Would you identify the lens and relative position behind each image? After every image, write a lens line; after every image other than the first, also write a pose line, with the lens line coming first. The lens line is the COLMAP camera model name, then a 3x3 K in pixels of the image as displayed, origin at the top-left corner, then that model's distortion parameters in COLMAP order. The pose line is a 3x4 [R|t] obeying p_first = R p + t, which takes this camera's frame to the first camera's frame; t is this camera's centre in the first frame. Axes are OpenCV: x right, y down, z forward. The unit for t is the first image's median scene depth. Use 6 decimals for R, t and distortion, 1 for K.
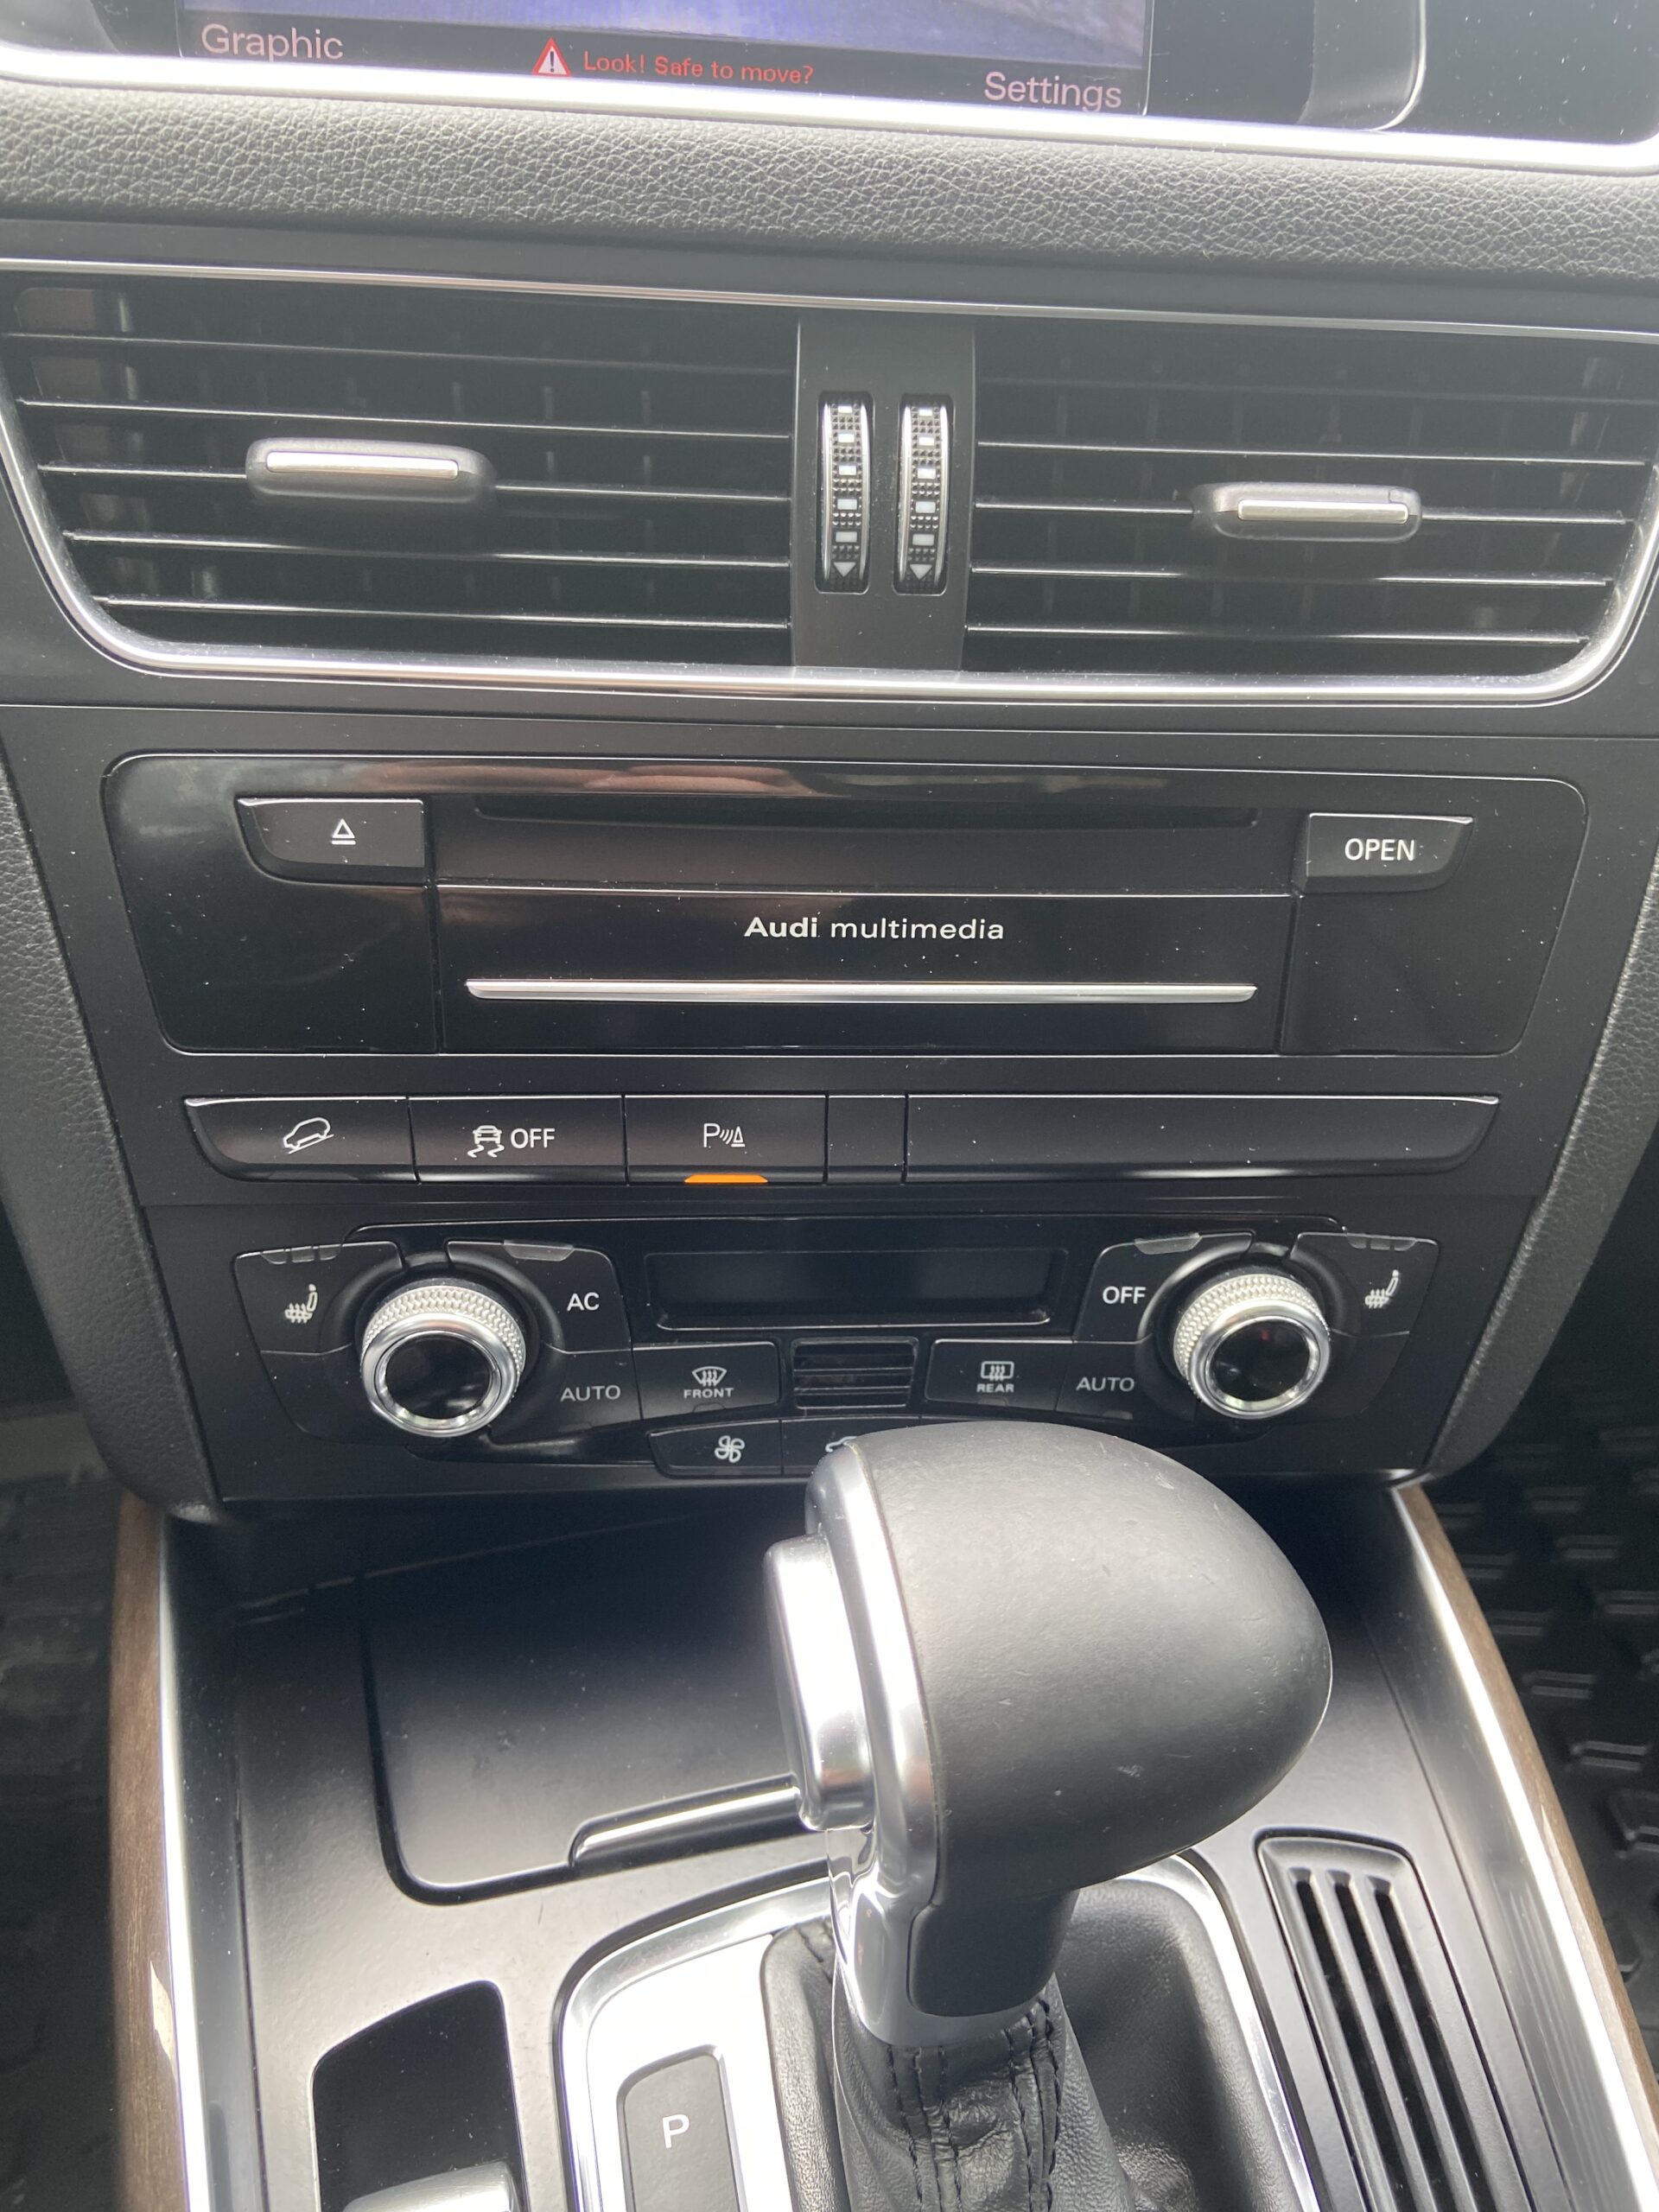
lens RADIAL K [[1681.1, 0, 863.4], [0, 1681.1, 1058.4], [0, 0, 1]] dist [0.113368, -0.152510]
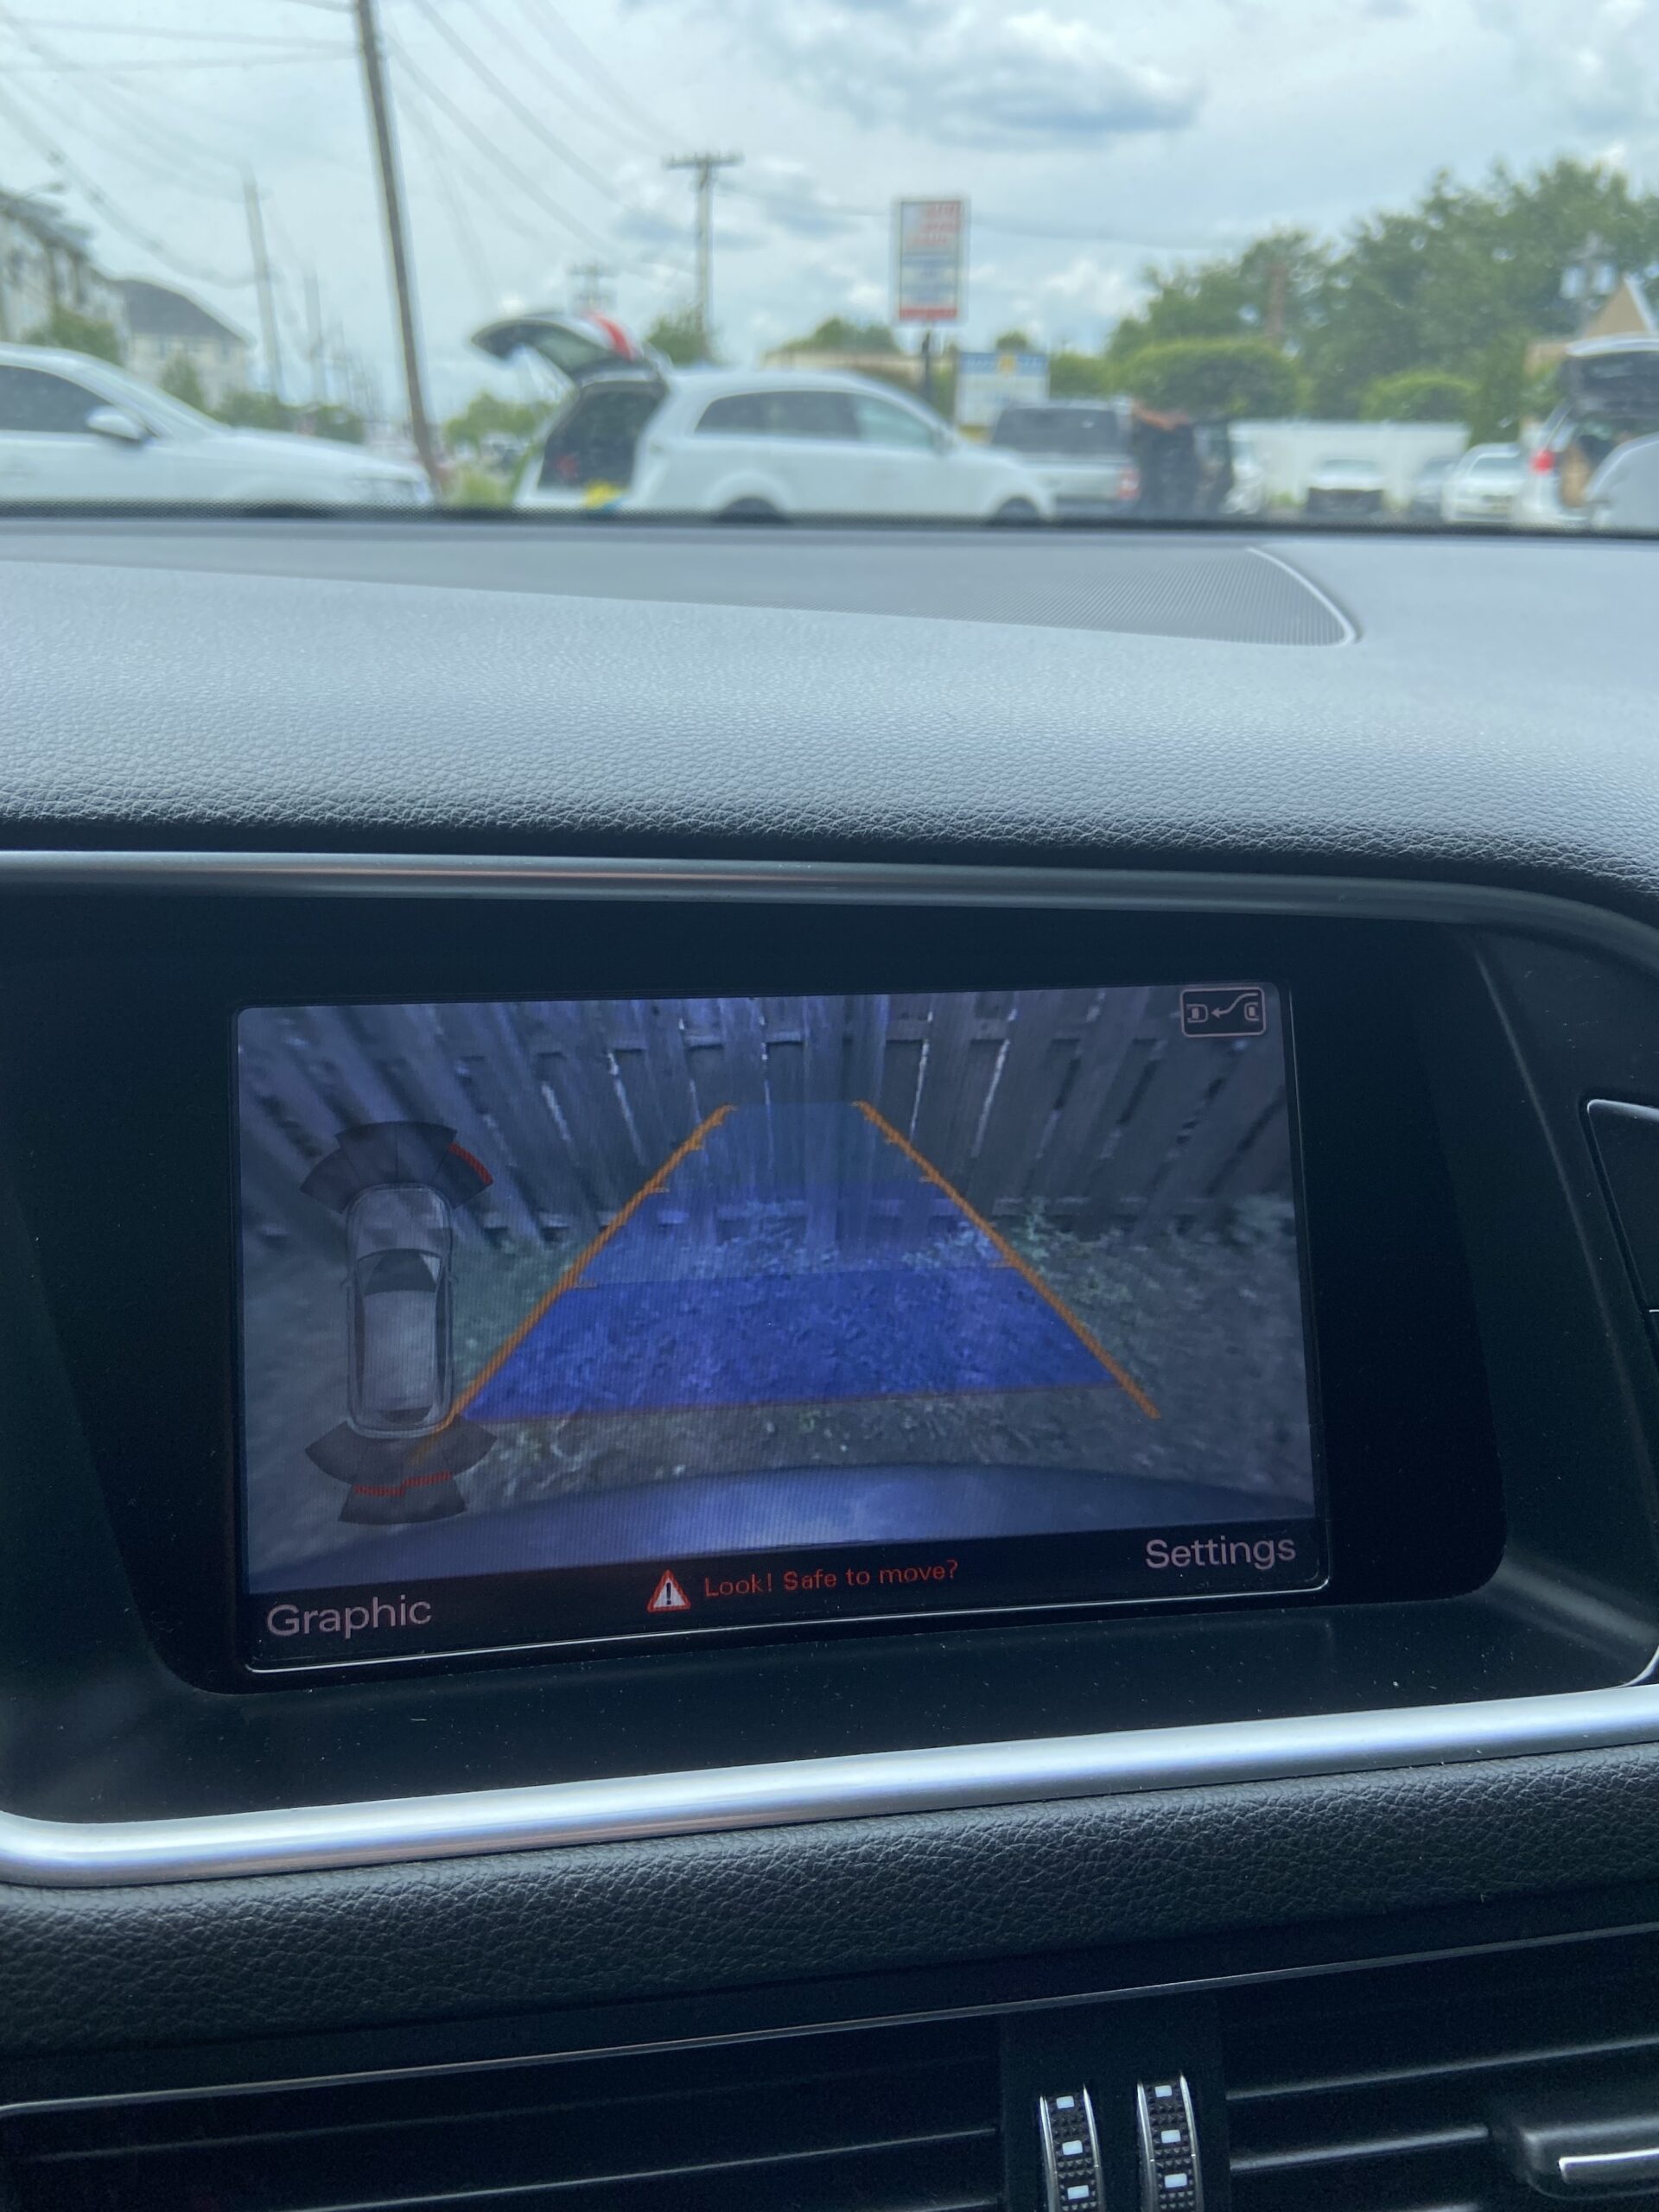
lens RADIAL K [[1681.1, 0, 863.4], [0, 1681.1, 1058.4], [0, 0, 1]] dist [0.113368, -0.152510]
pose [[0.996731, -0.071569, 0.037475, -0.104492], [0.079613, 0.948962, -0.305177, -0.632092], [-0.013721, 0.307163, 0.951558, 0.084156]]
